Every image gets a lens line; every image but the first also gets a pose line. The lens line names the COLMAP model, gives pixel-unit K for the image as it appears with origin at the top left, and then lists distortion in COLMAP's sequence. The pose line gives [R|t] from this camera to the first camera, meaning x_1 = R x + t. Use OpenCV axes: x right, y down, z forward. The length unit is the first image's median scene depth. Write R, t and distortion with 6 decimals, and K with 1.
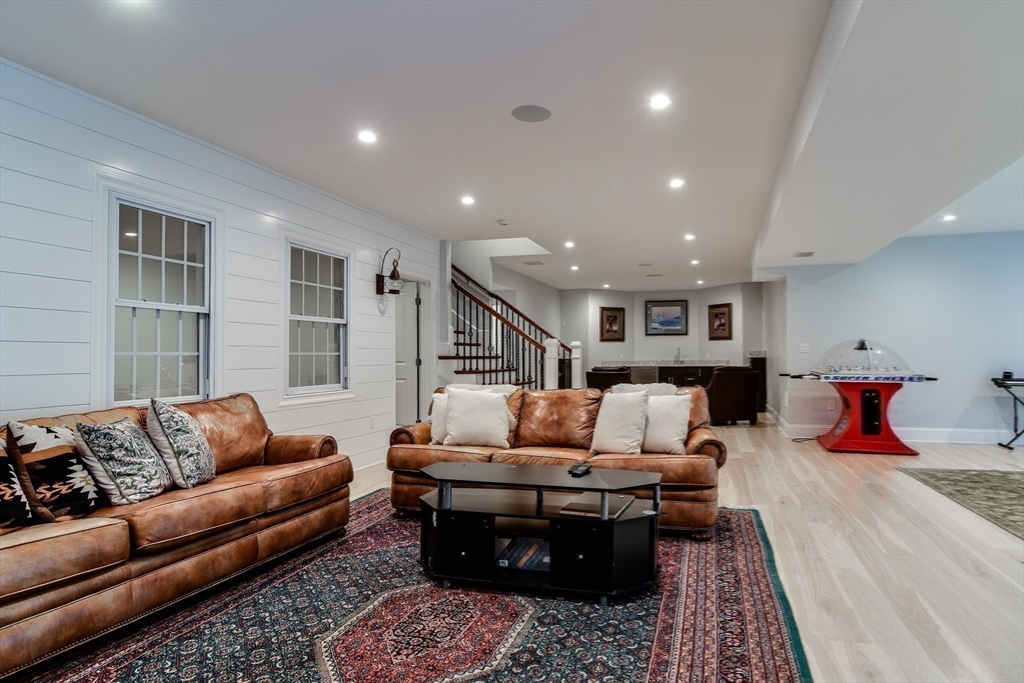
lens RADIAL K [[559.4, 0, 512.5], [0, 559.4, 345.9], [0, 0, 1]] dist [0.002291, 0.000633]
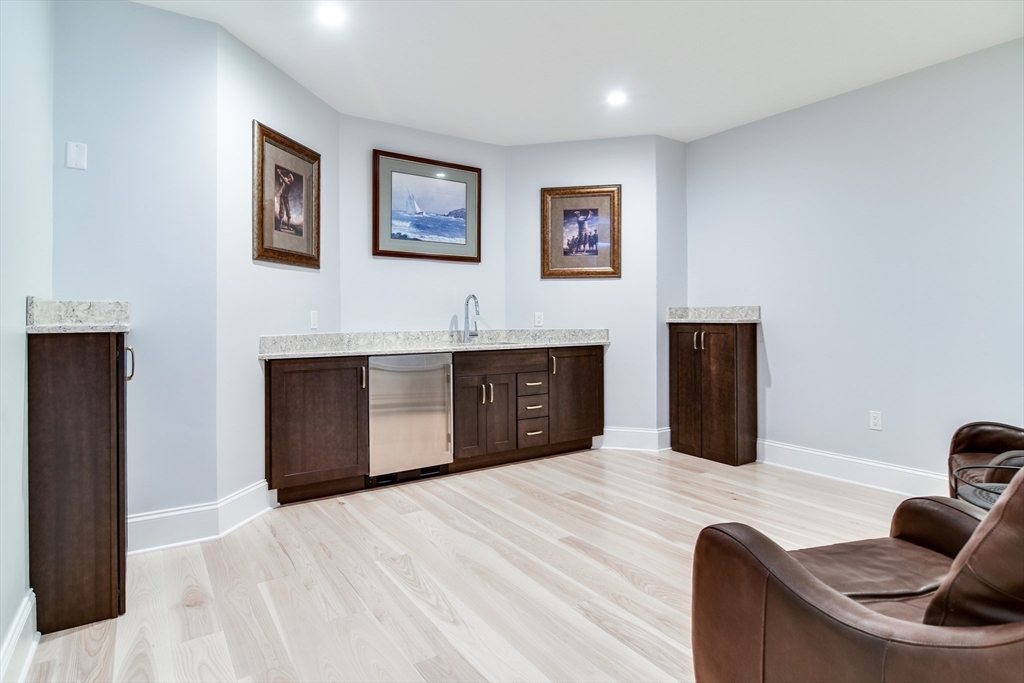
lens RADIAL K [[559.4, 0, 509.1], [0, 559.4, 333.6], [0, 0, 1]] dist [0.002291, 0.000633]
pose [[0.610205, -0.015751, 0.792087, 0.026689], [-0.012760, 0.999477, 0.029705, 0.016622], [-0.792141, -0.028233, 0.609685, 0.752373]]
